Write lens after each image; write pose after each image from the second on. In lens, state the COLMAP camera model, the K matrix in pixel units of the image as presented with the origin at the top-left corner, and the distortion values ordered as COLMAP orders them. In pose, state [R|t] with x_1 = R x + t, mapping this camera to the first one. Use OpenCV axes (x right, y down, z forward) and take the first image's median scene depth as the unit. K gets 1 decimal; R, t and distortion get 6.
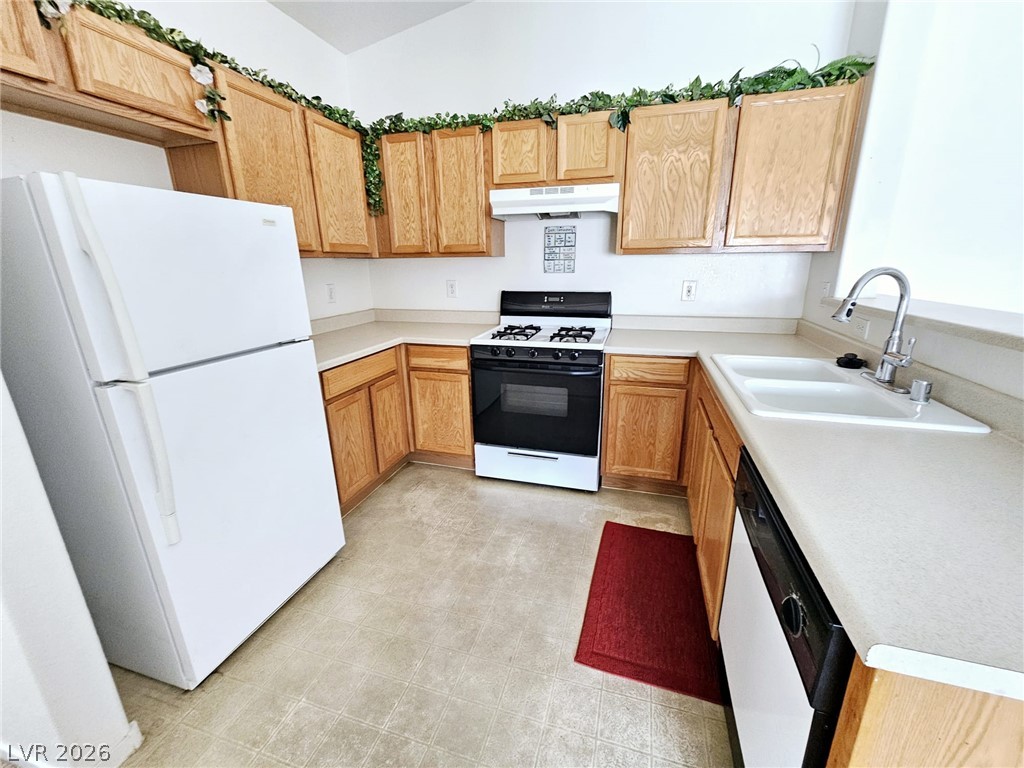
lens RADIAL K [[417.5, 0, 514.7], [0, 417.5, 383.1], [0, 0, 1]] dist [-0.000084, -0.000768]
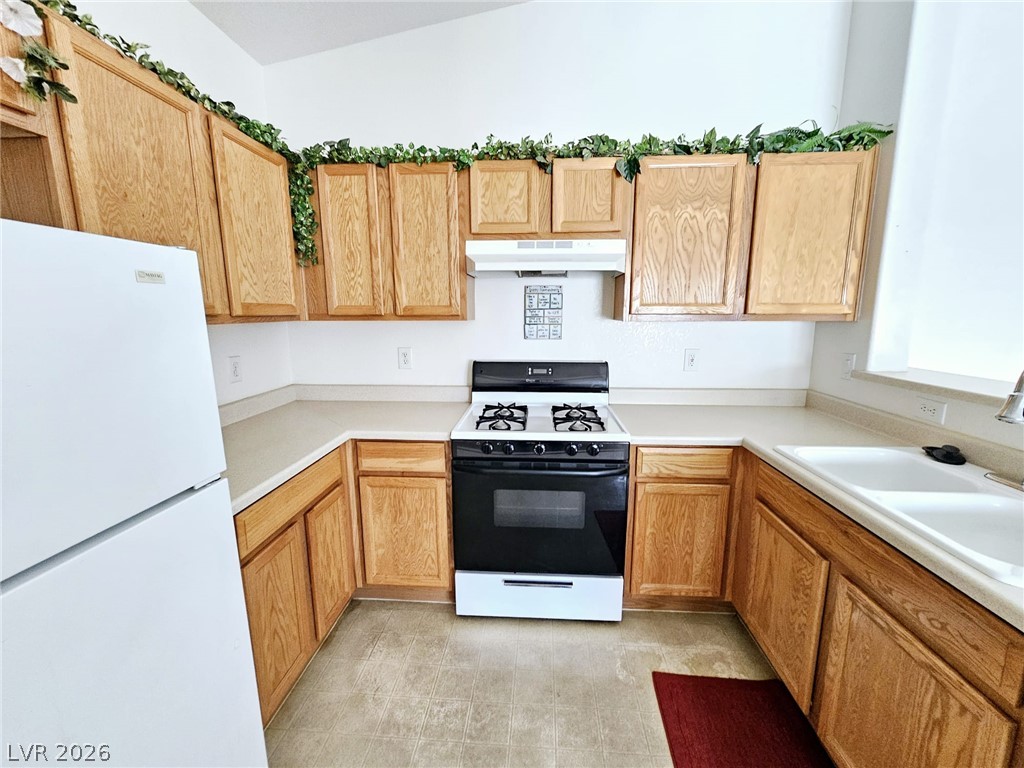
lens RADIAL K [[417.4, 0, 512.0], [0, 417.4, 384.0], [0, 0, 1]] dist [-0.000740, -0.000162]
pose [[0.975507, -0.027871, 0.218194, -0.166530], [0.052455, 0.992798, -0.107703, -0.108189], [-0.213621, 0.116511, 0.969944, 0.260208]]
